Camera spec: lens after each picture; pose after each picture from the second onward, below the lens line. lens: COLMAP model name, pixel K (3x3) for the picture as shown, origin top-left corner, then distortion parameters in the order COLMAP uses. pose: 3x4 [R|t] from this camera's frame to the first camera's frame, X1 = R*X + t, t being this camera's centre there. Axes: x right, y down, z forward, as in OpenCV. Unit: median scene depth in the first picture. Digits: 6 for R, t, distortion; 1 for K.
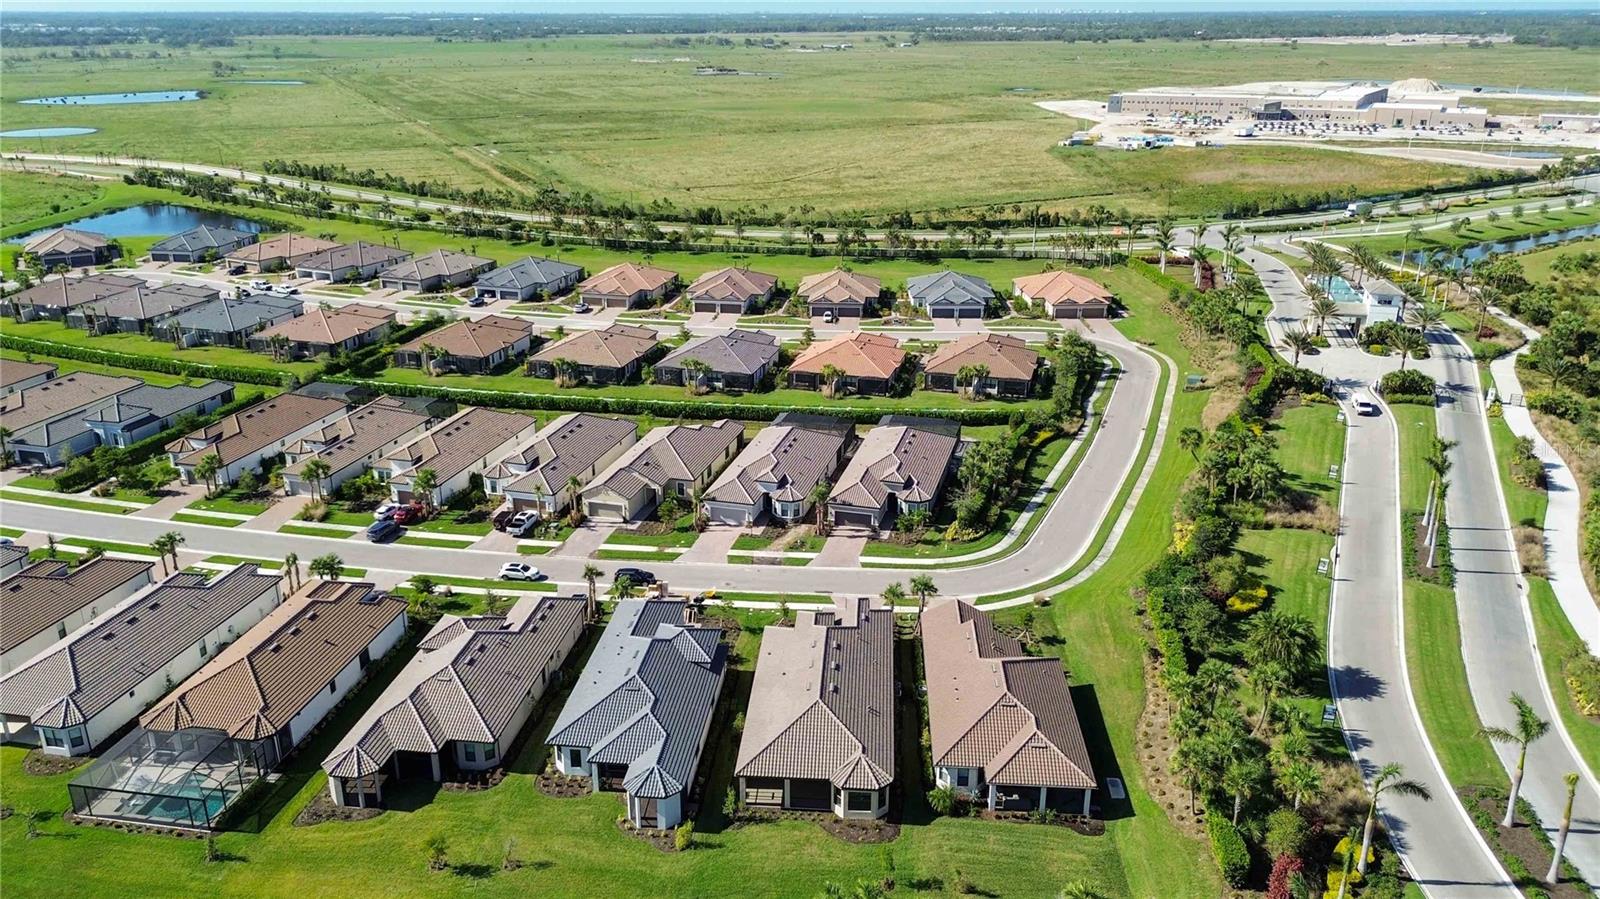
lens RADIAL K [[1163.1, 0, 800.0], [0, 1163.1, 449.5], [0, 0, 1]] dist [0.104483, -0.176378]
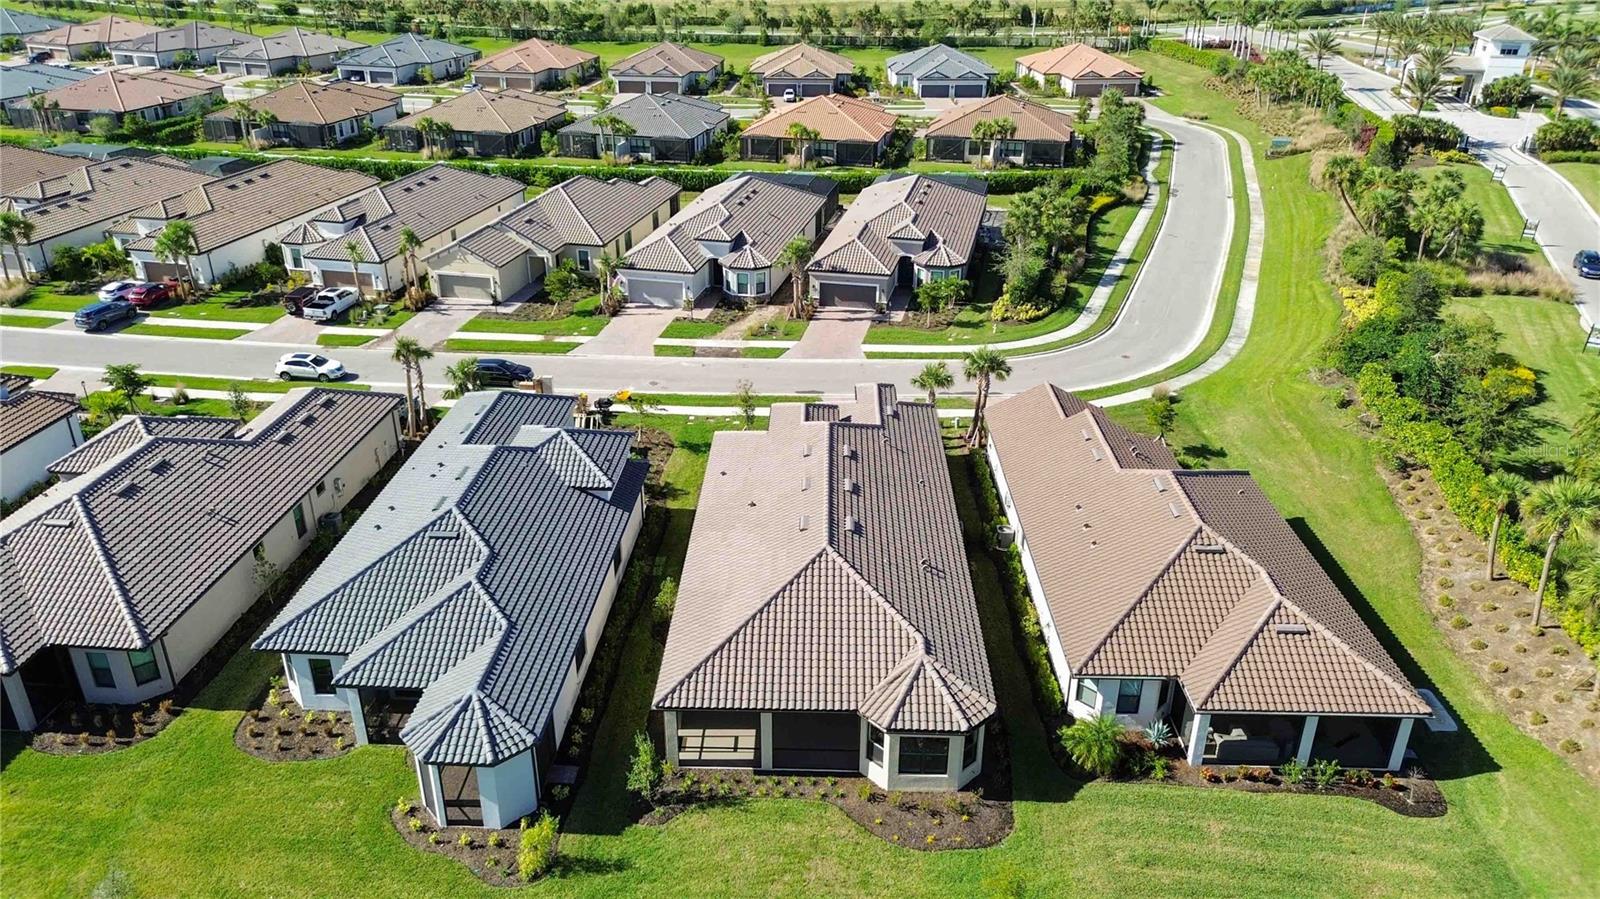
lens RADIAL K [[1133.2, 0, 798.4], [0, 1133.2, 450.1], [0, 0, 1]] dist [0.067842, -0.070701]
pose [[0.998997, -0.016295, 0.041713, -0.009819], [0.012350, 0.995576, 0.093143, 0.086458], [-0.043046, -0.092534, 0.994779, 0.356802]]
